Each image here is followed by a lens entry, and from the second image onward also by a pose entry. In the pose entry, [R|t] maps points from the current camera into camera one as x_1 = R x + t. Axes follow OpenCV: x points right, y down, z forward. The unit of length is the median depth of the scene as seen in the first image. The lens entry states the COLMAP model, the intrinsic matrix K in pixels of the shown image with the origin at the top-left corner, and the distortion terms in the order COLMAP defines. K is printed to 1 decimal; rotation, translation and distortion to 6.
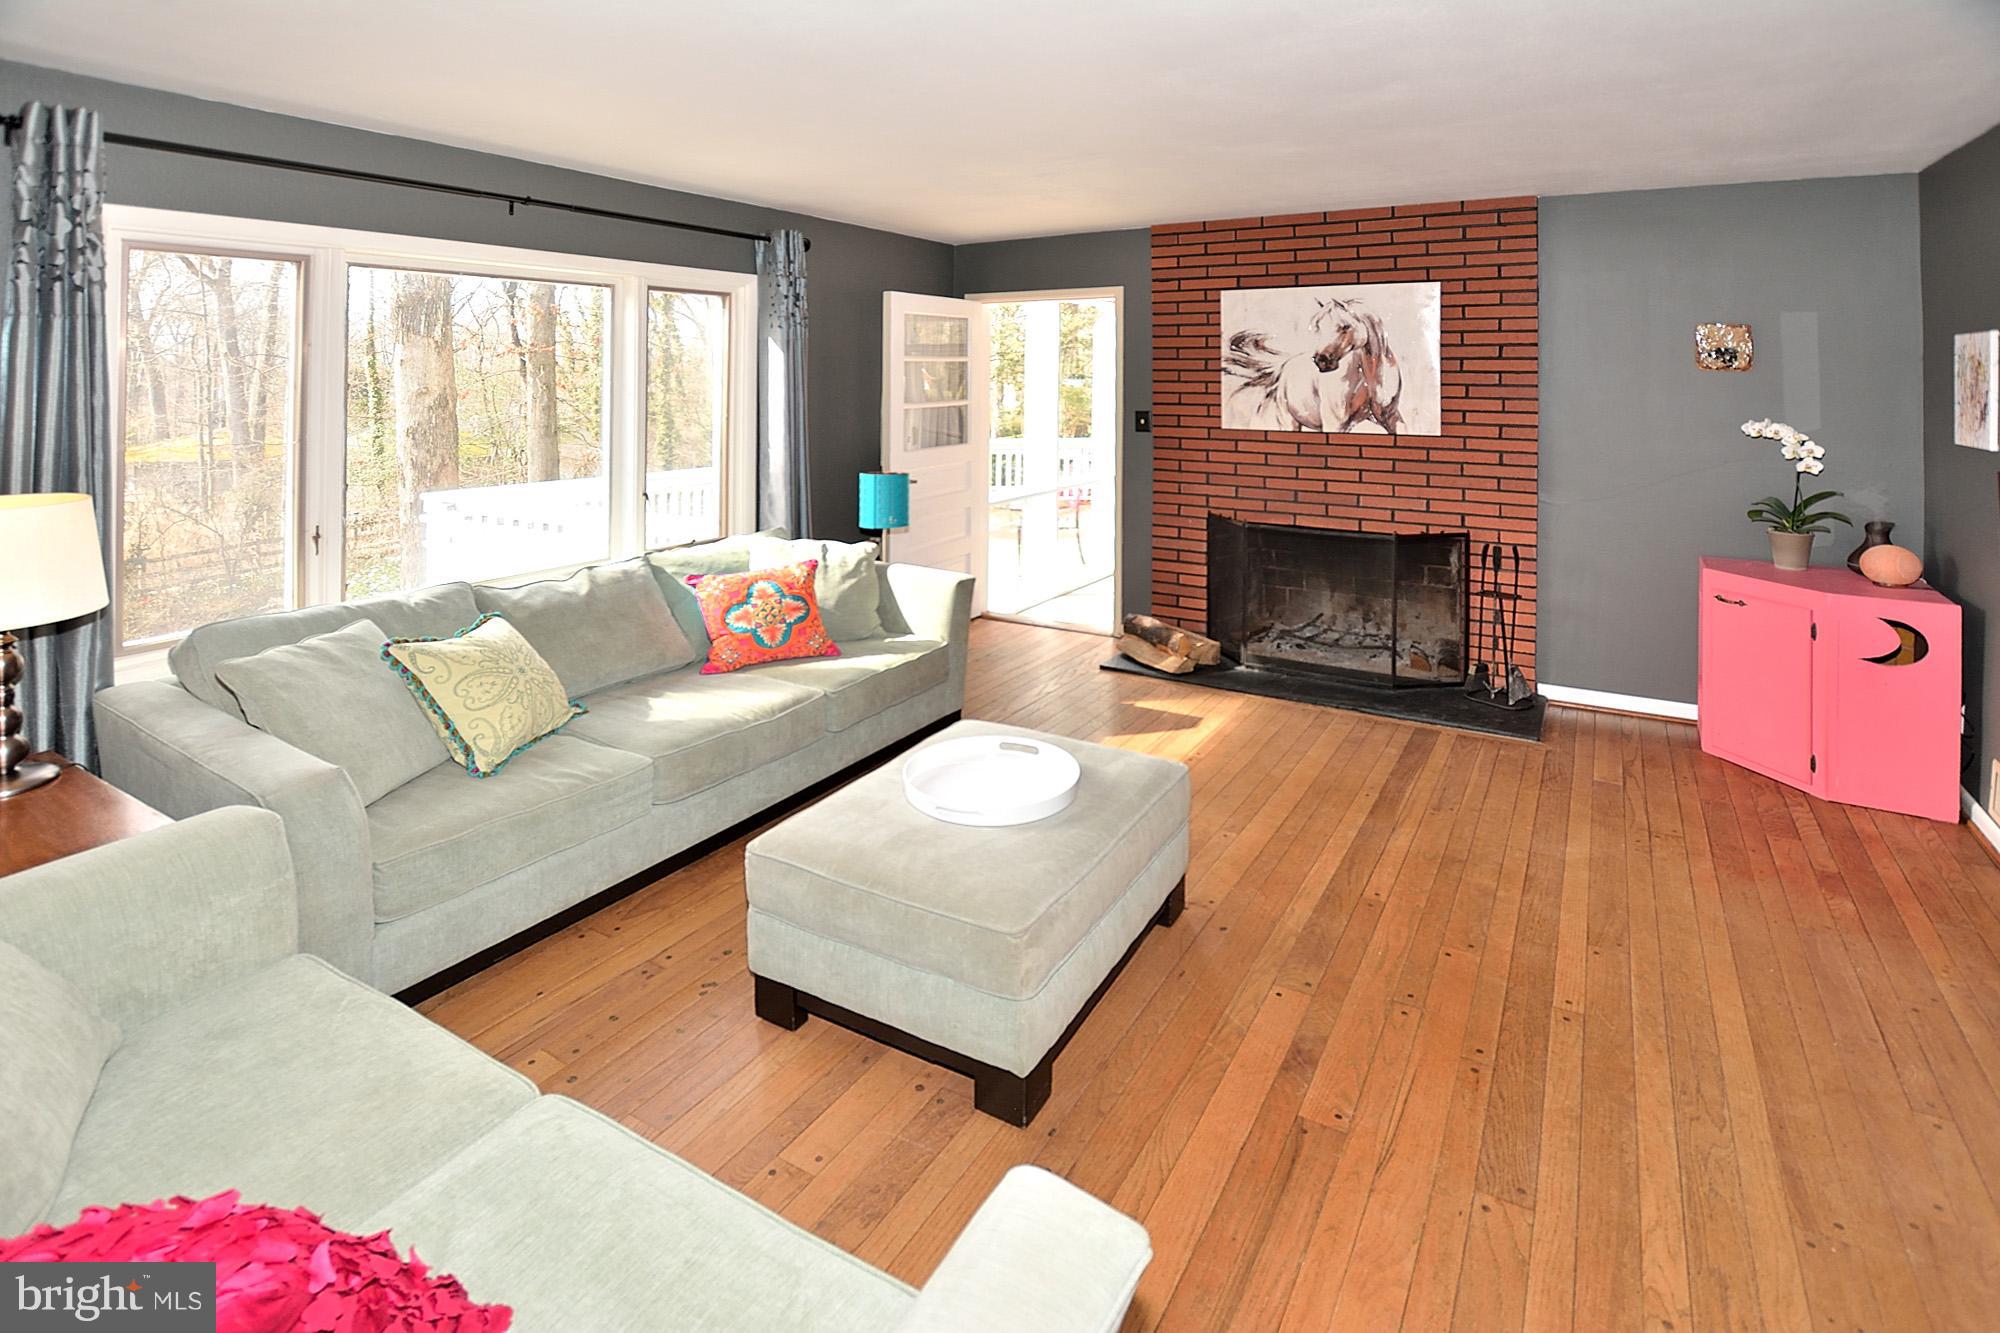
lens RADIAL K [[973.6, 0, 1000.0], [0, 973.6, 666.5], [0, 0, 1]] dist [-0.025045, 0.001486]
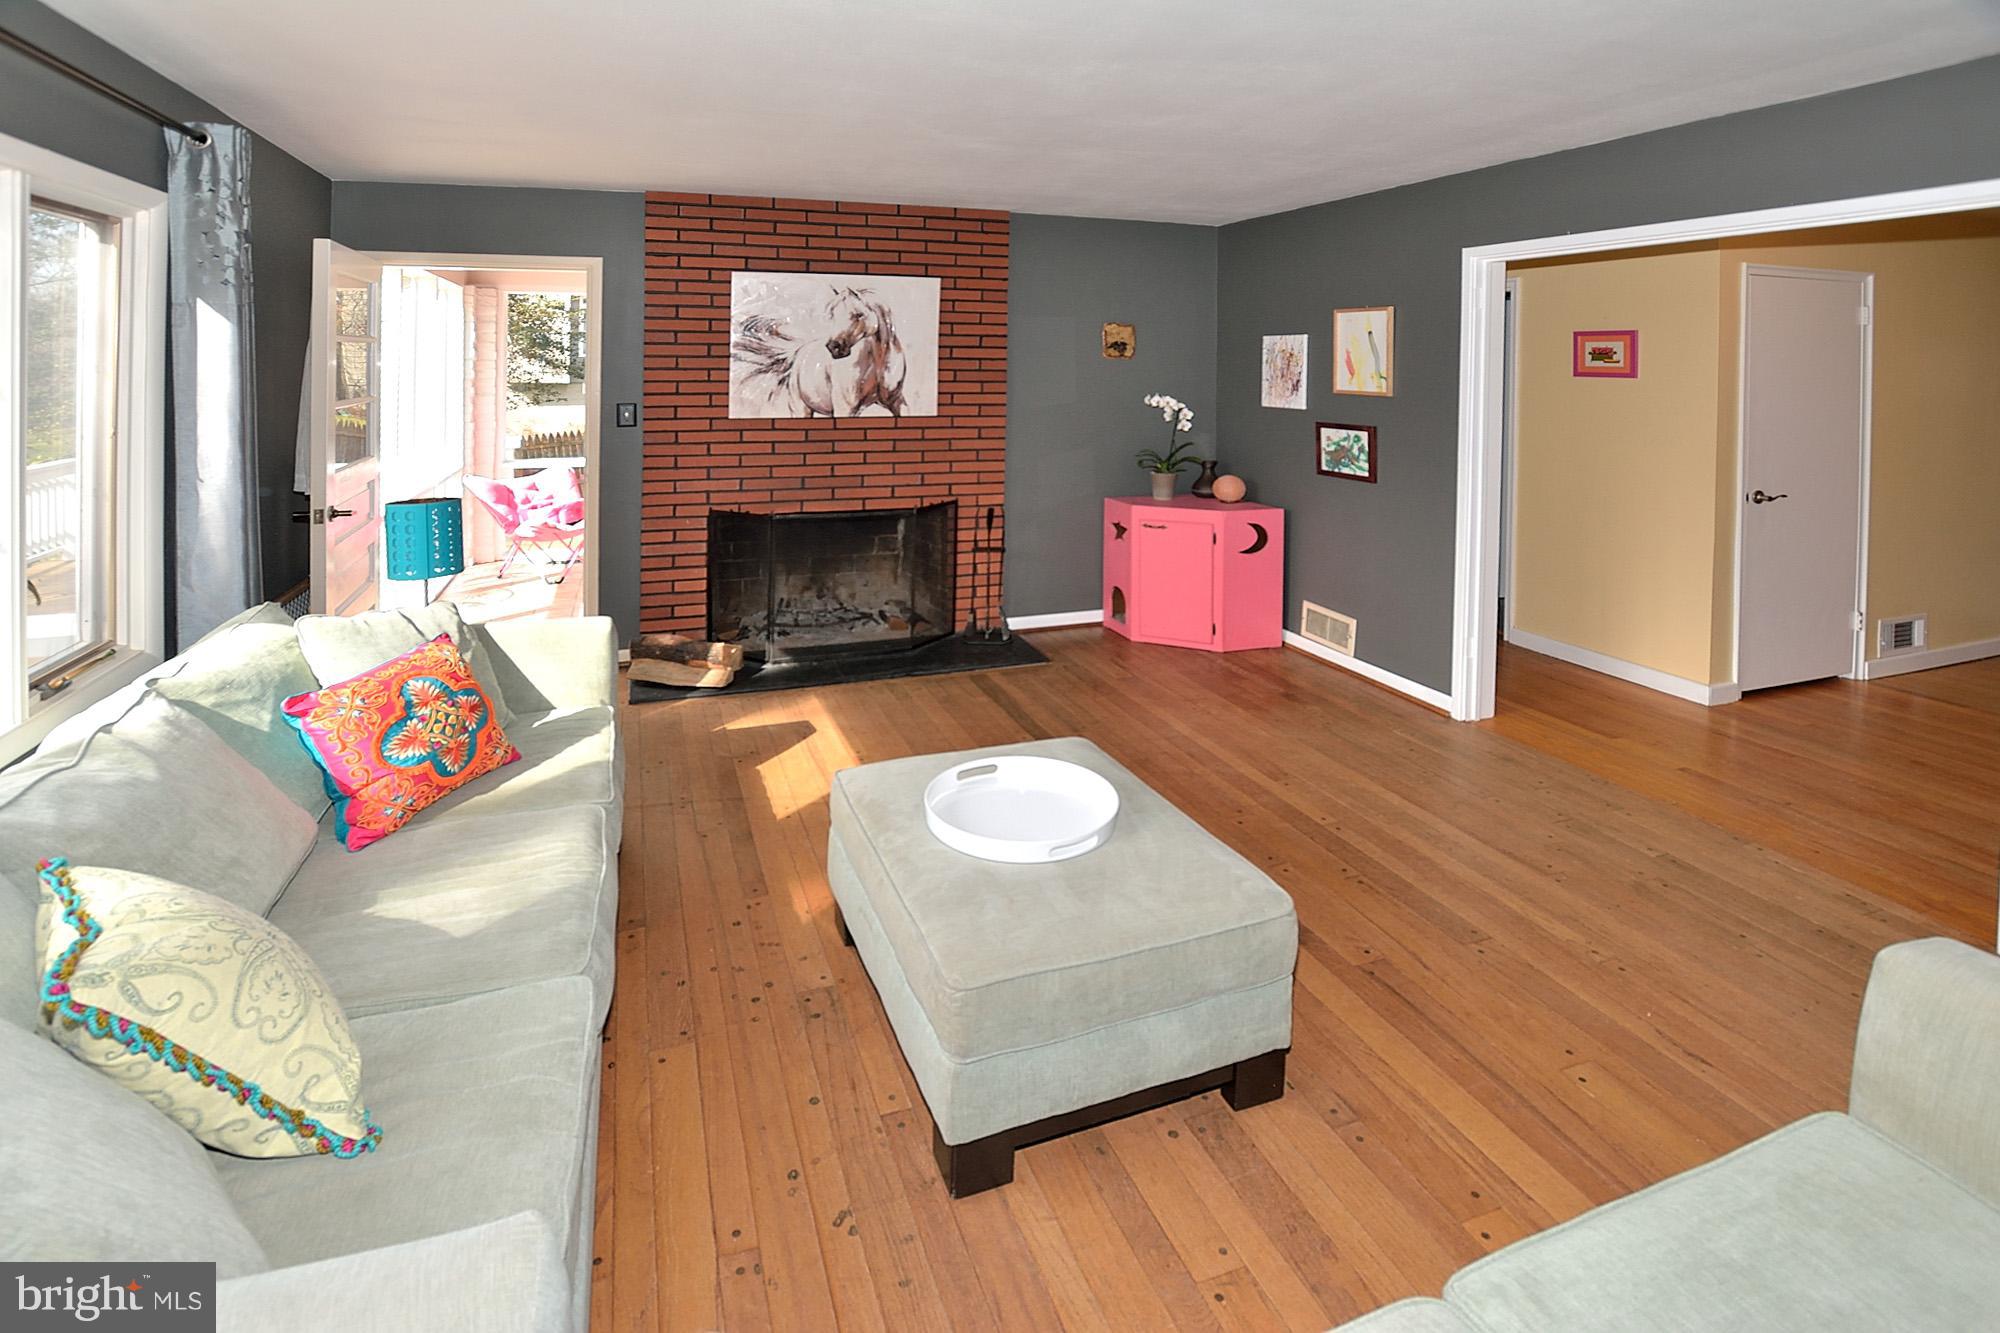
lens RADIAL K [[989.6, 0, 969.0], [0, 989.6, 643.5], [0, 0, 1]] dist [-0.025653, -0.000195]
pose [[0.625288, -0.208421, 0.752048, -0.419185], [0.217506, 0.972035, 0.088543, -0.074572], [-0.749470, 0.108210, 0.653134, 0.250947]]
